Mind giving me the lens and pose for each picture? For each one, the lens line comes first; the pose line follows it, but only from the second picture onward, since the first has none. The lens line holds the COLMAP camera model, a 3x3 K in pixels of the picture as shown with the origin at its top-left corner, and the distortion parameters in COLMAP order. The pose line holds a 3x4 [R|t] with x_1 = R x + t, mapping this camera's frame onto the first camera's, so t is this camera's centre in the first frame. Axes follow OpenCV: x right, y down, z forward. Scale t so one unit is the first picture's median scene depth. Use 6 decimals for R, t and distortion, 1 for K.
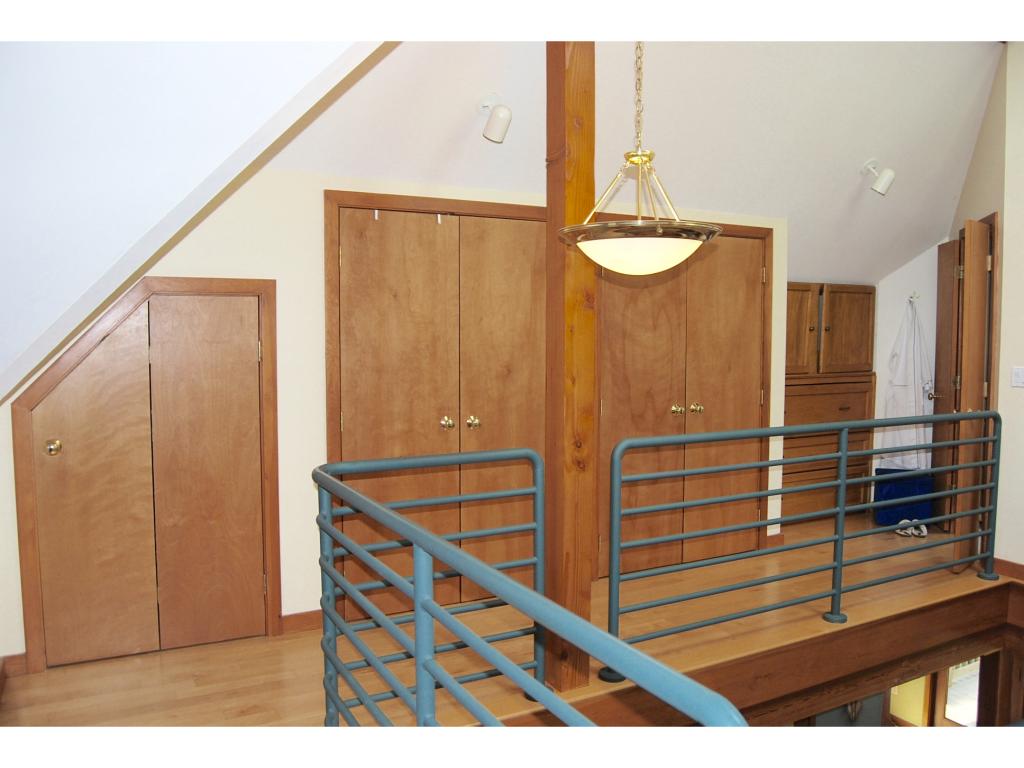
lens RADIAL K [[804.8, 0, 510.6], [0, 804.8, 381.7], [0, 0, 1]] dist [-0.086015, 0.025678]
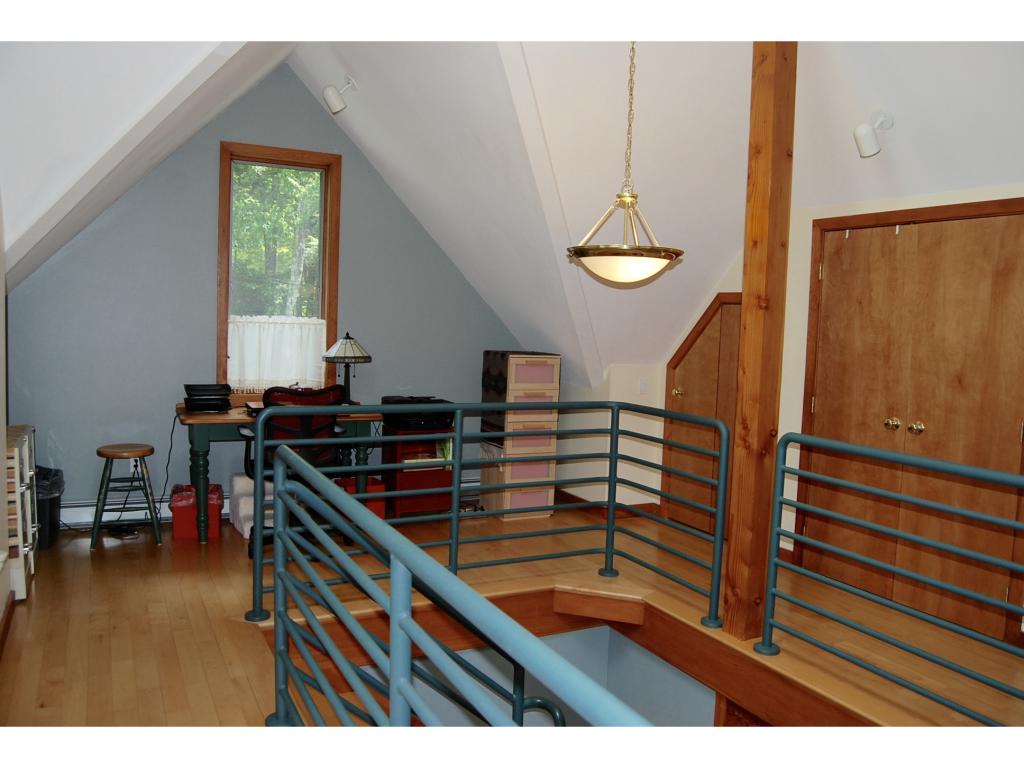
lens RADIAL K [[804.8, 0, 517.4], [0, 804.8, 384.4], [0, 0, 1]] dist [-0.086015, 0.025678]
pose [[-0.008692, 0.081061, -0.996671, 0.919662], [-0.100809, 0.991560, 0.081525, -0.032176], [0.994868, 0.101182, -0.000447, 0.489137]]
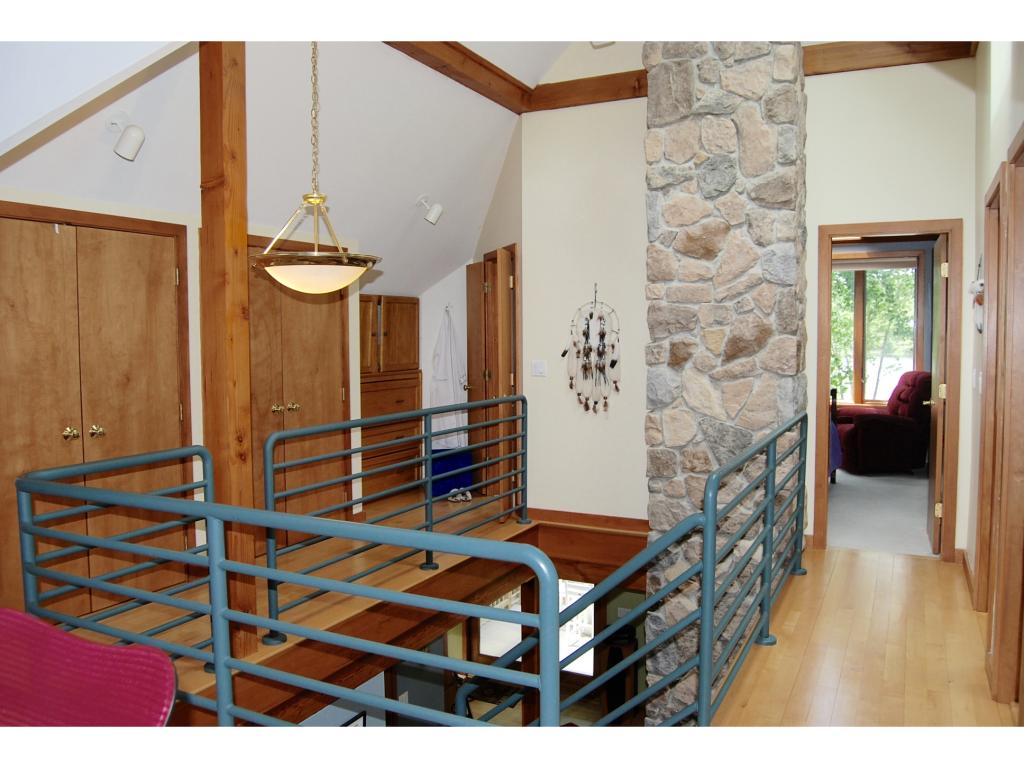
lens RADIAL K [[804.8, 0, 513.3], [0, 804.8, 382.7], [0, 0, 1]] dist [-0.086015, 0.025678]
pose [[0.819126, -0.042441, 0.572042, -0.176415], [0.045250, 0.998932, 0.009316, 0.003815], [-0.571826, 0.018254, 0.820172, -0.107210]]
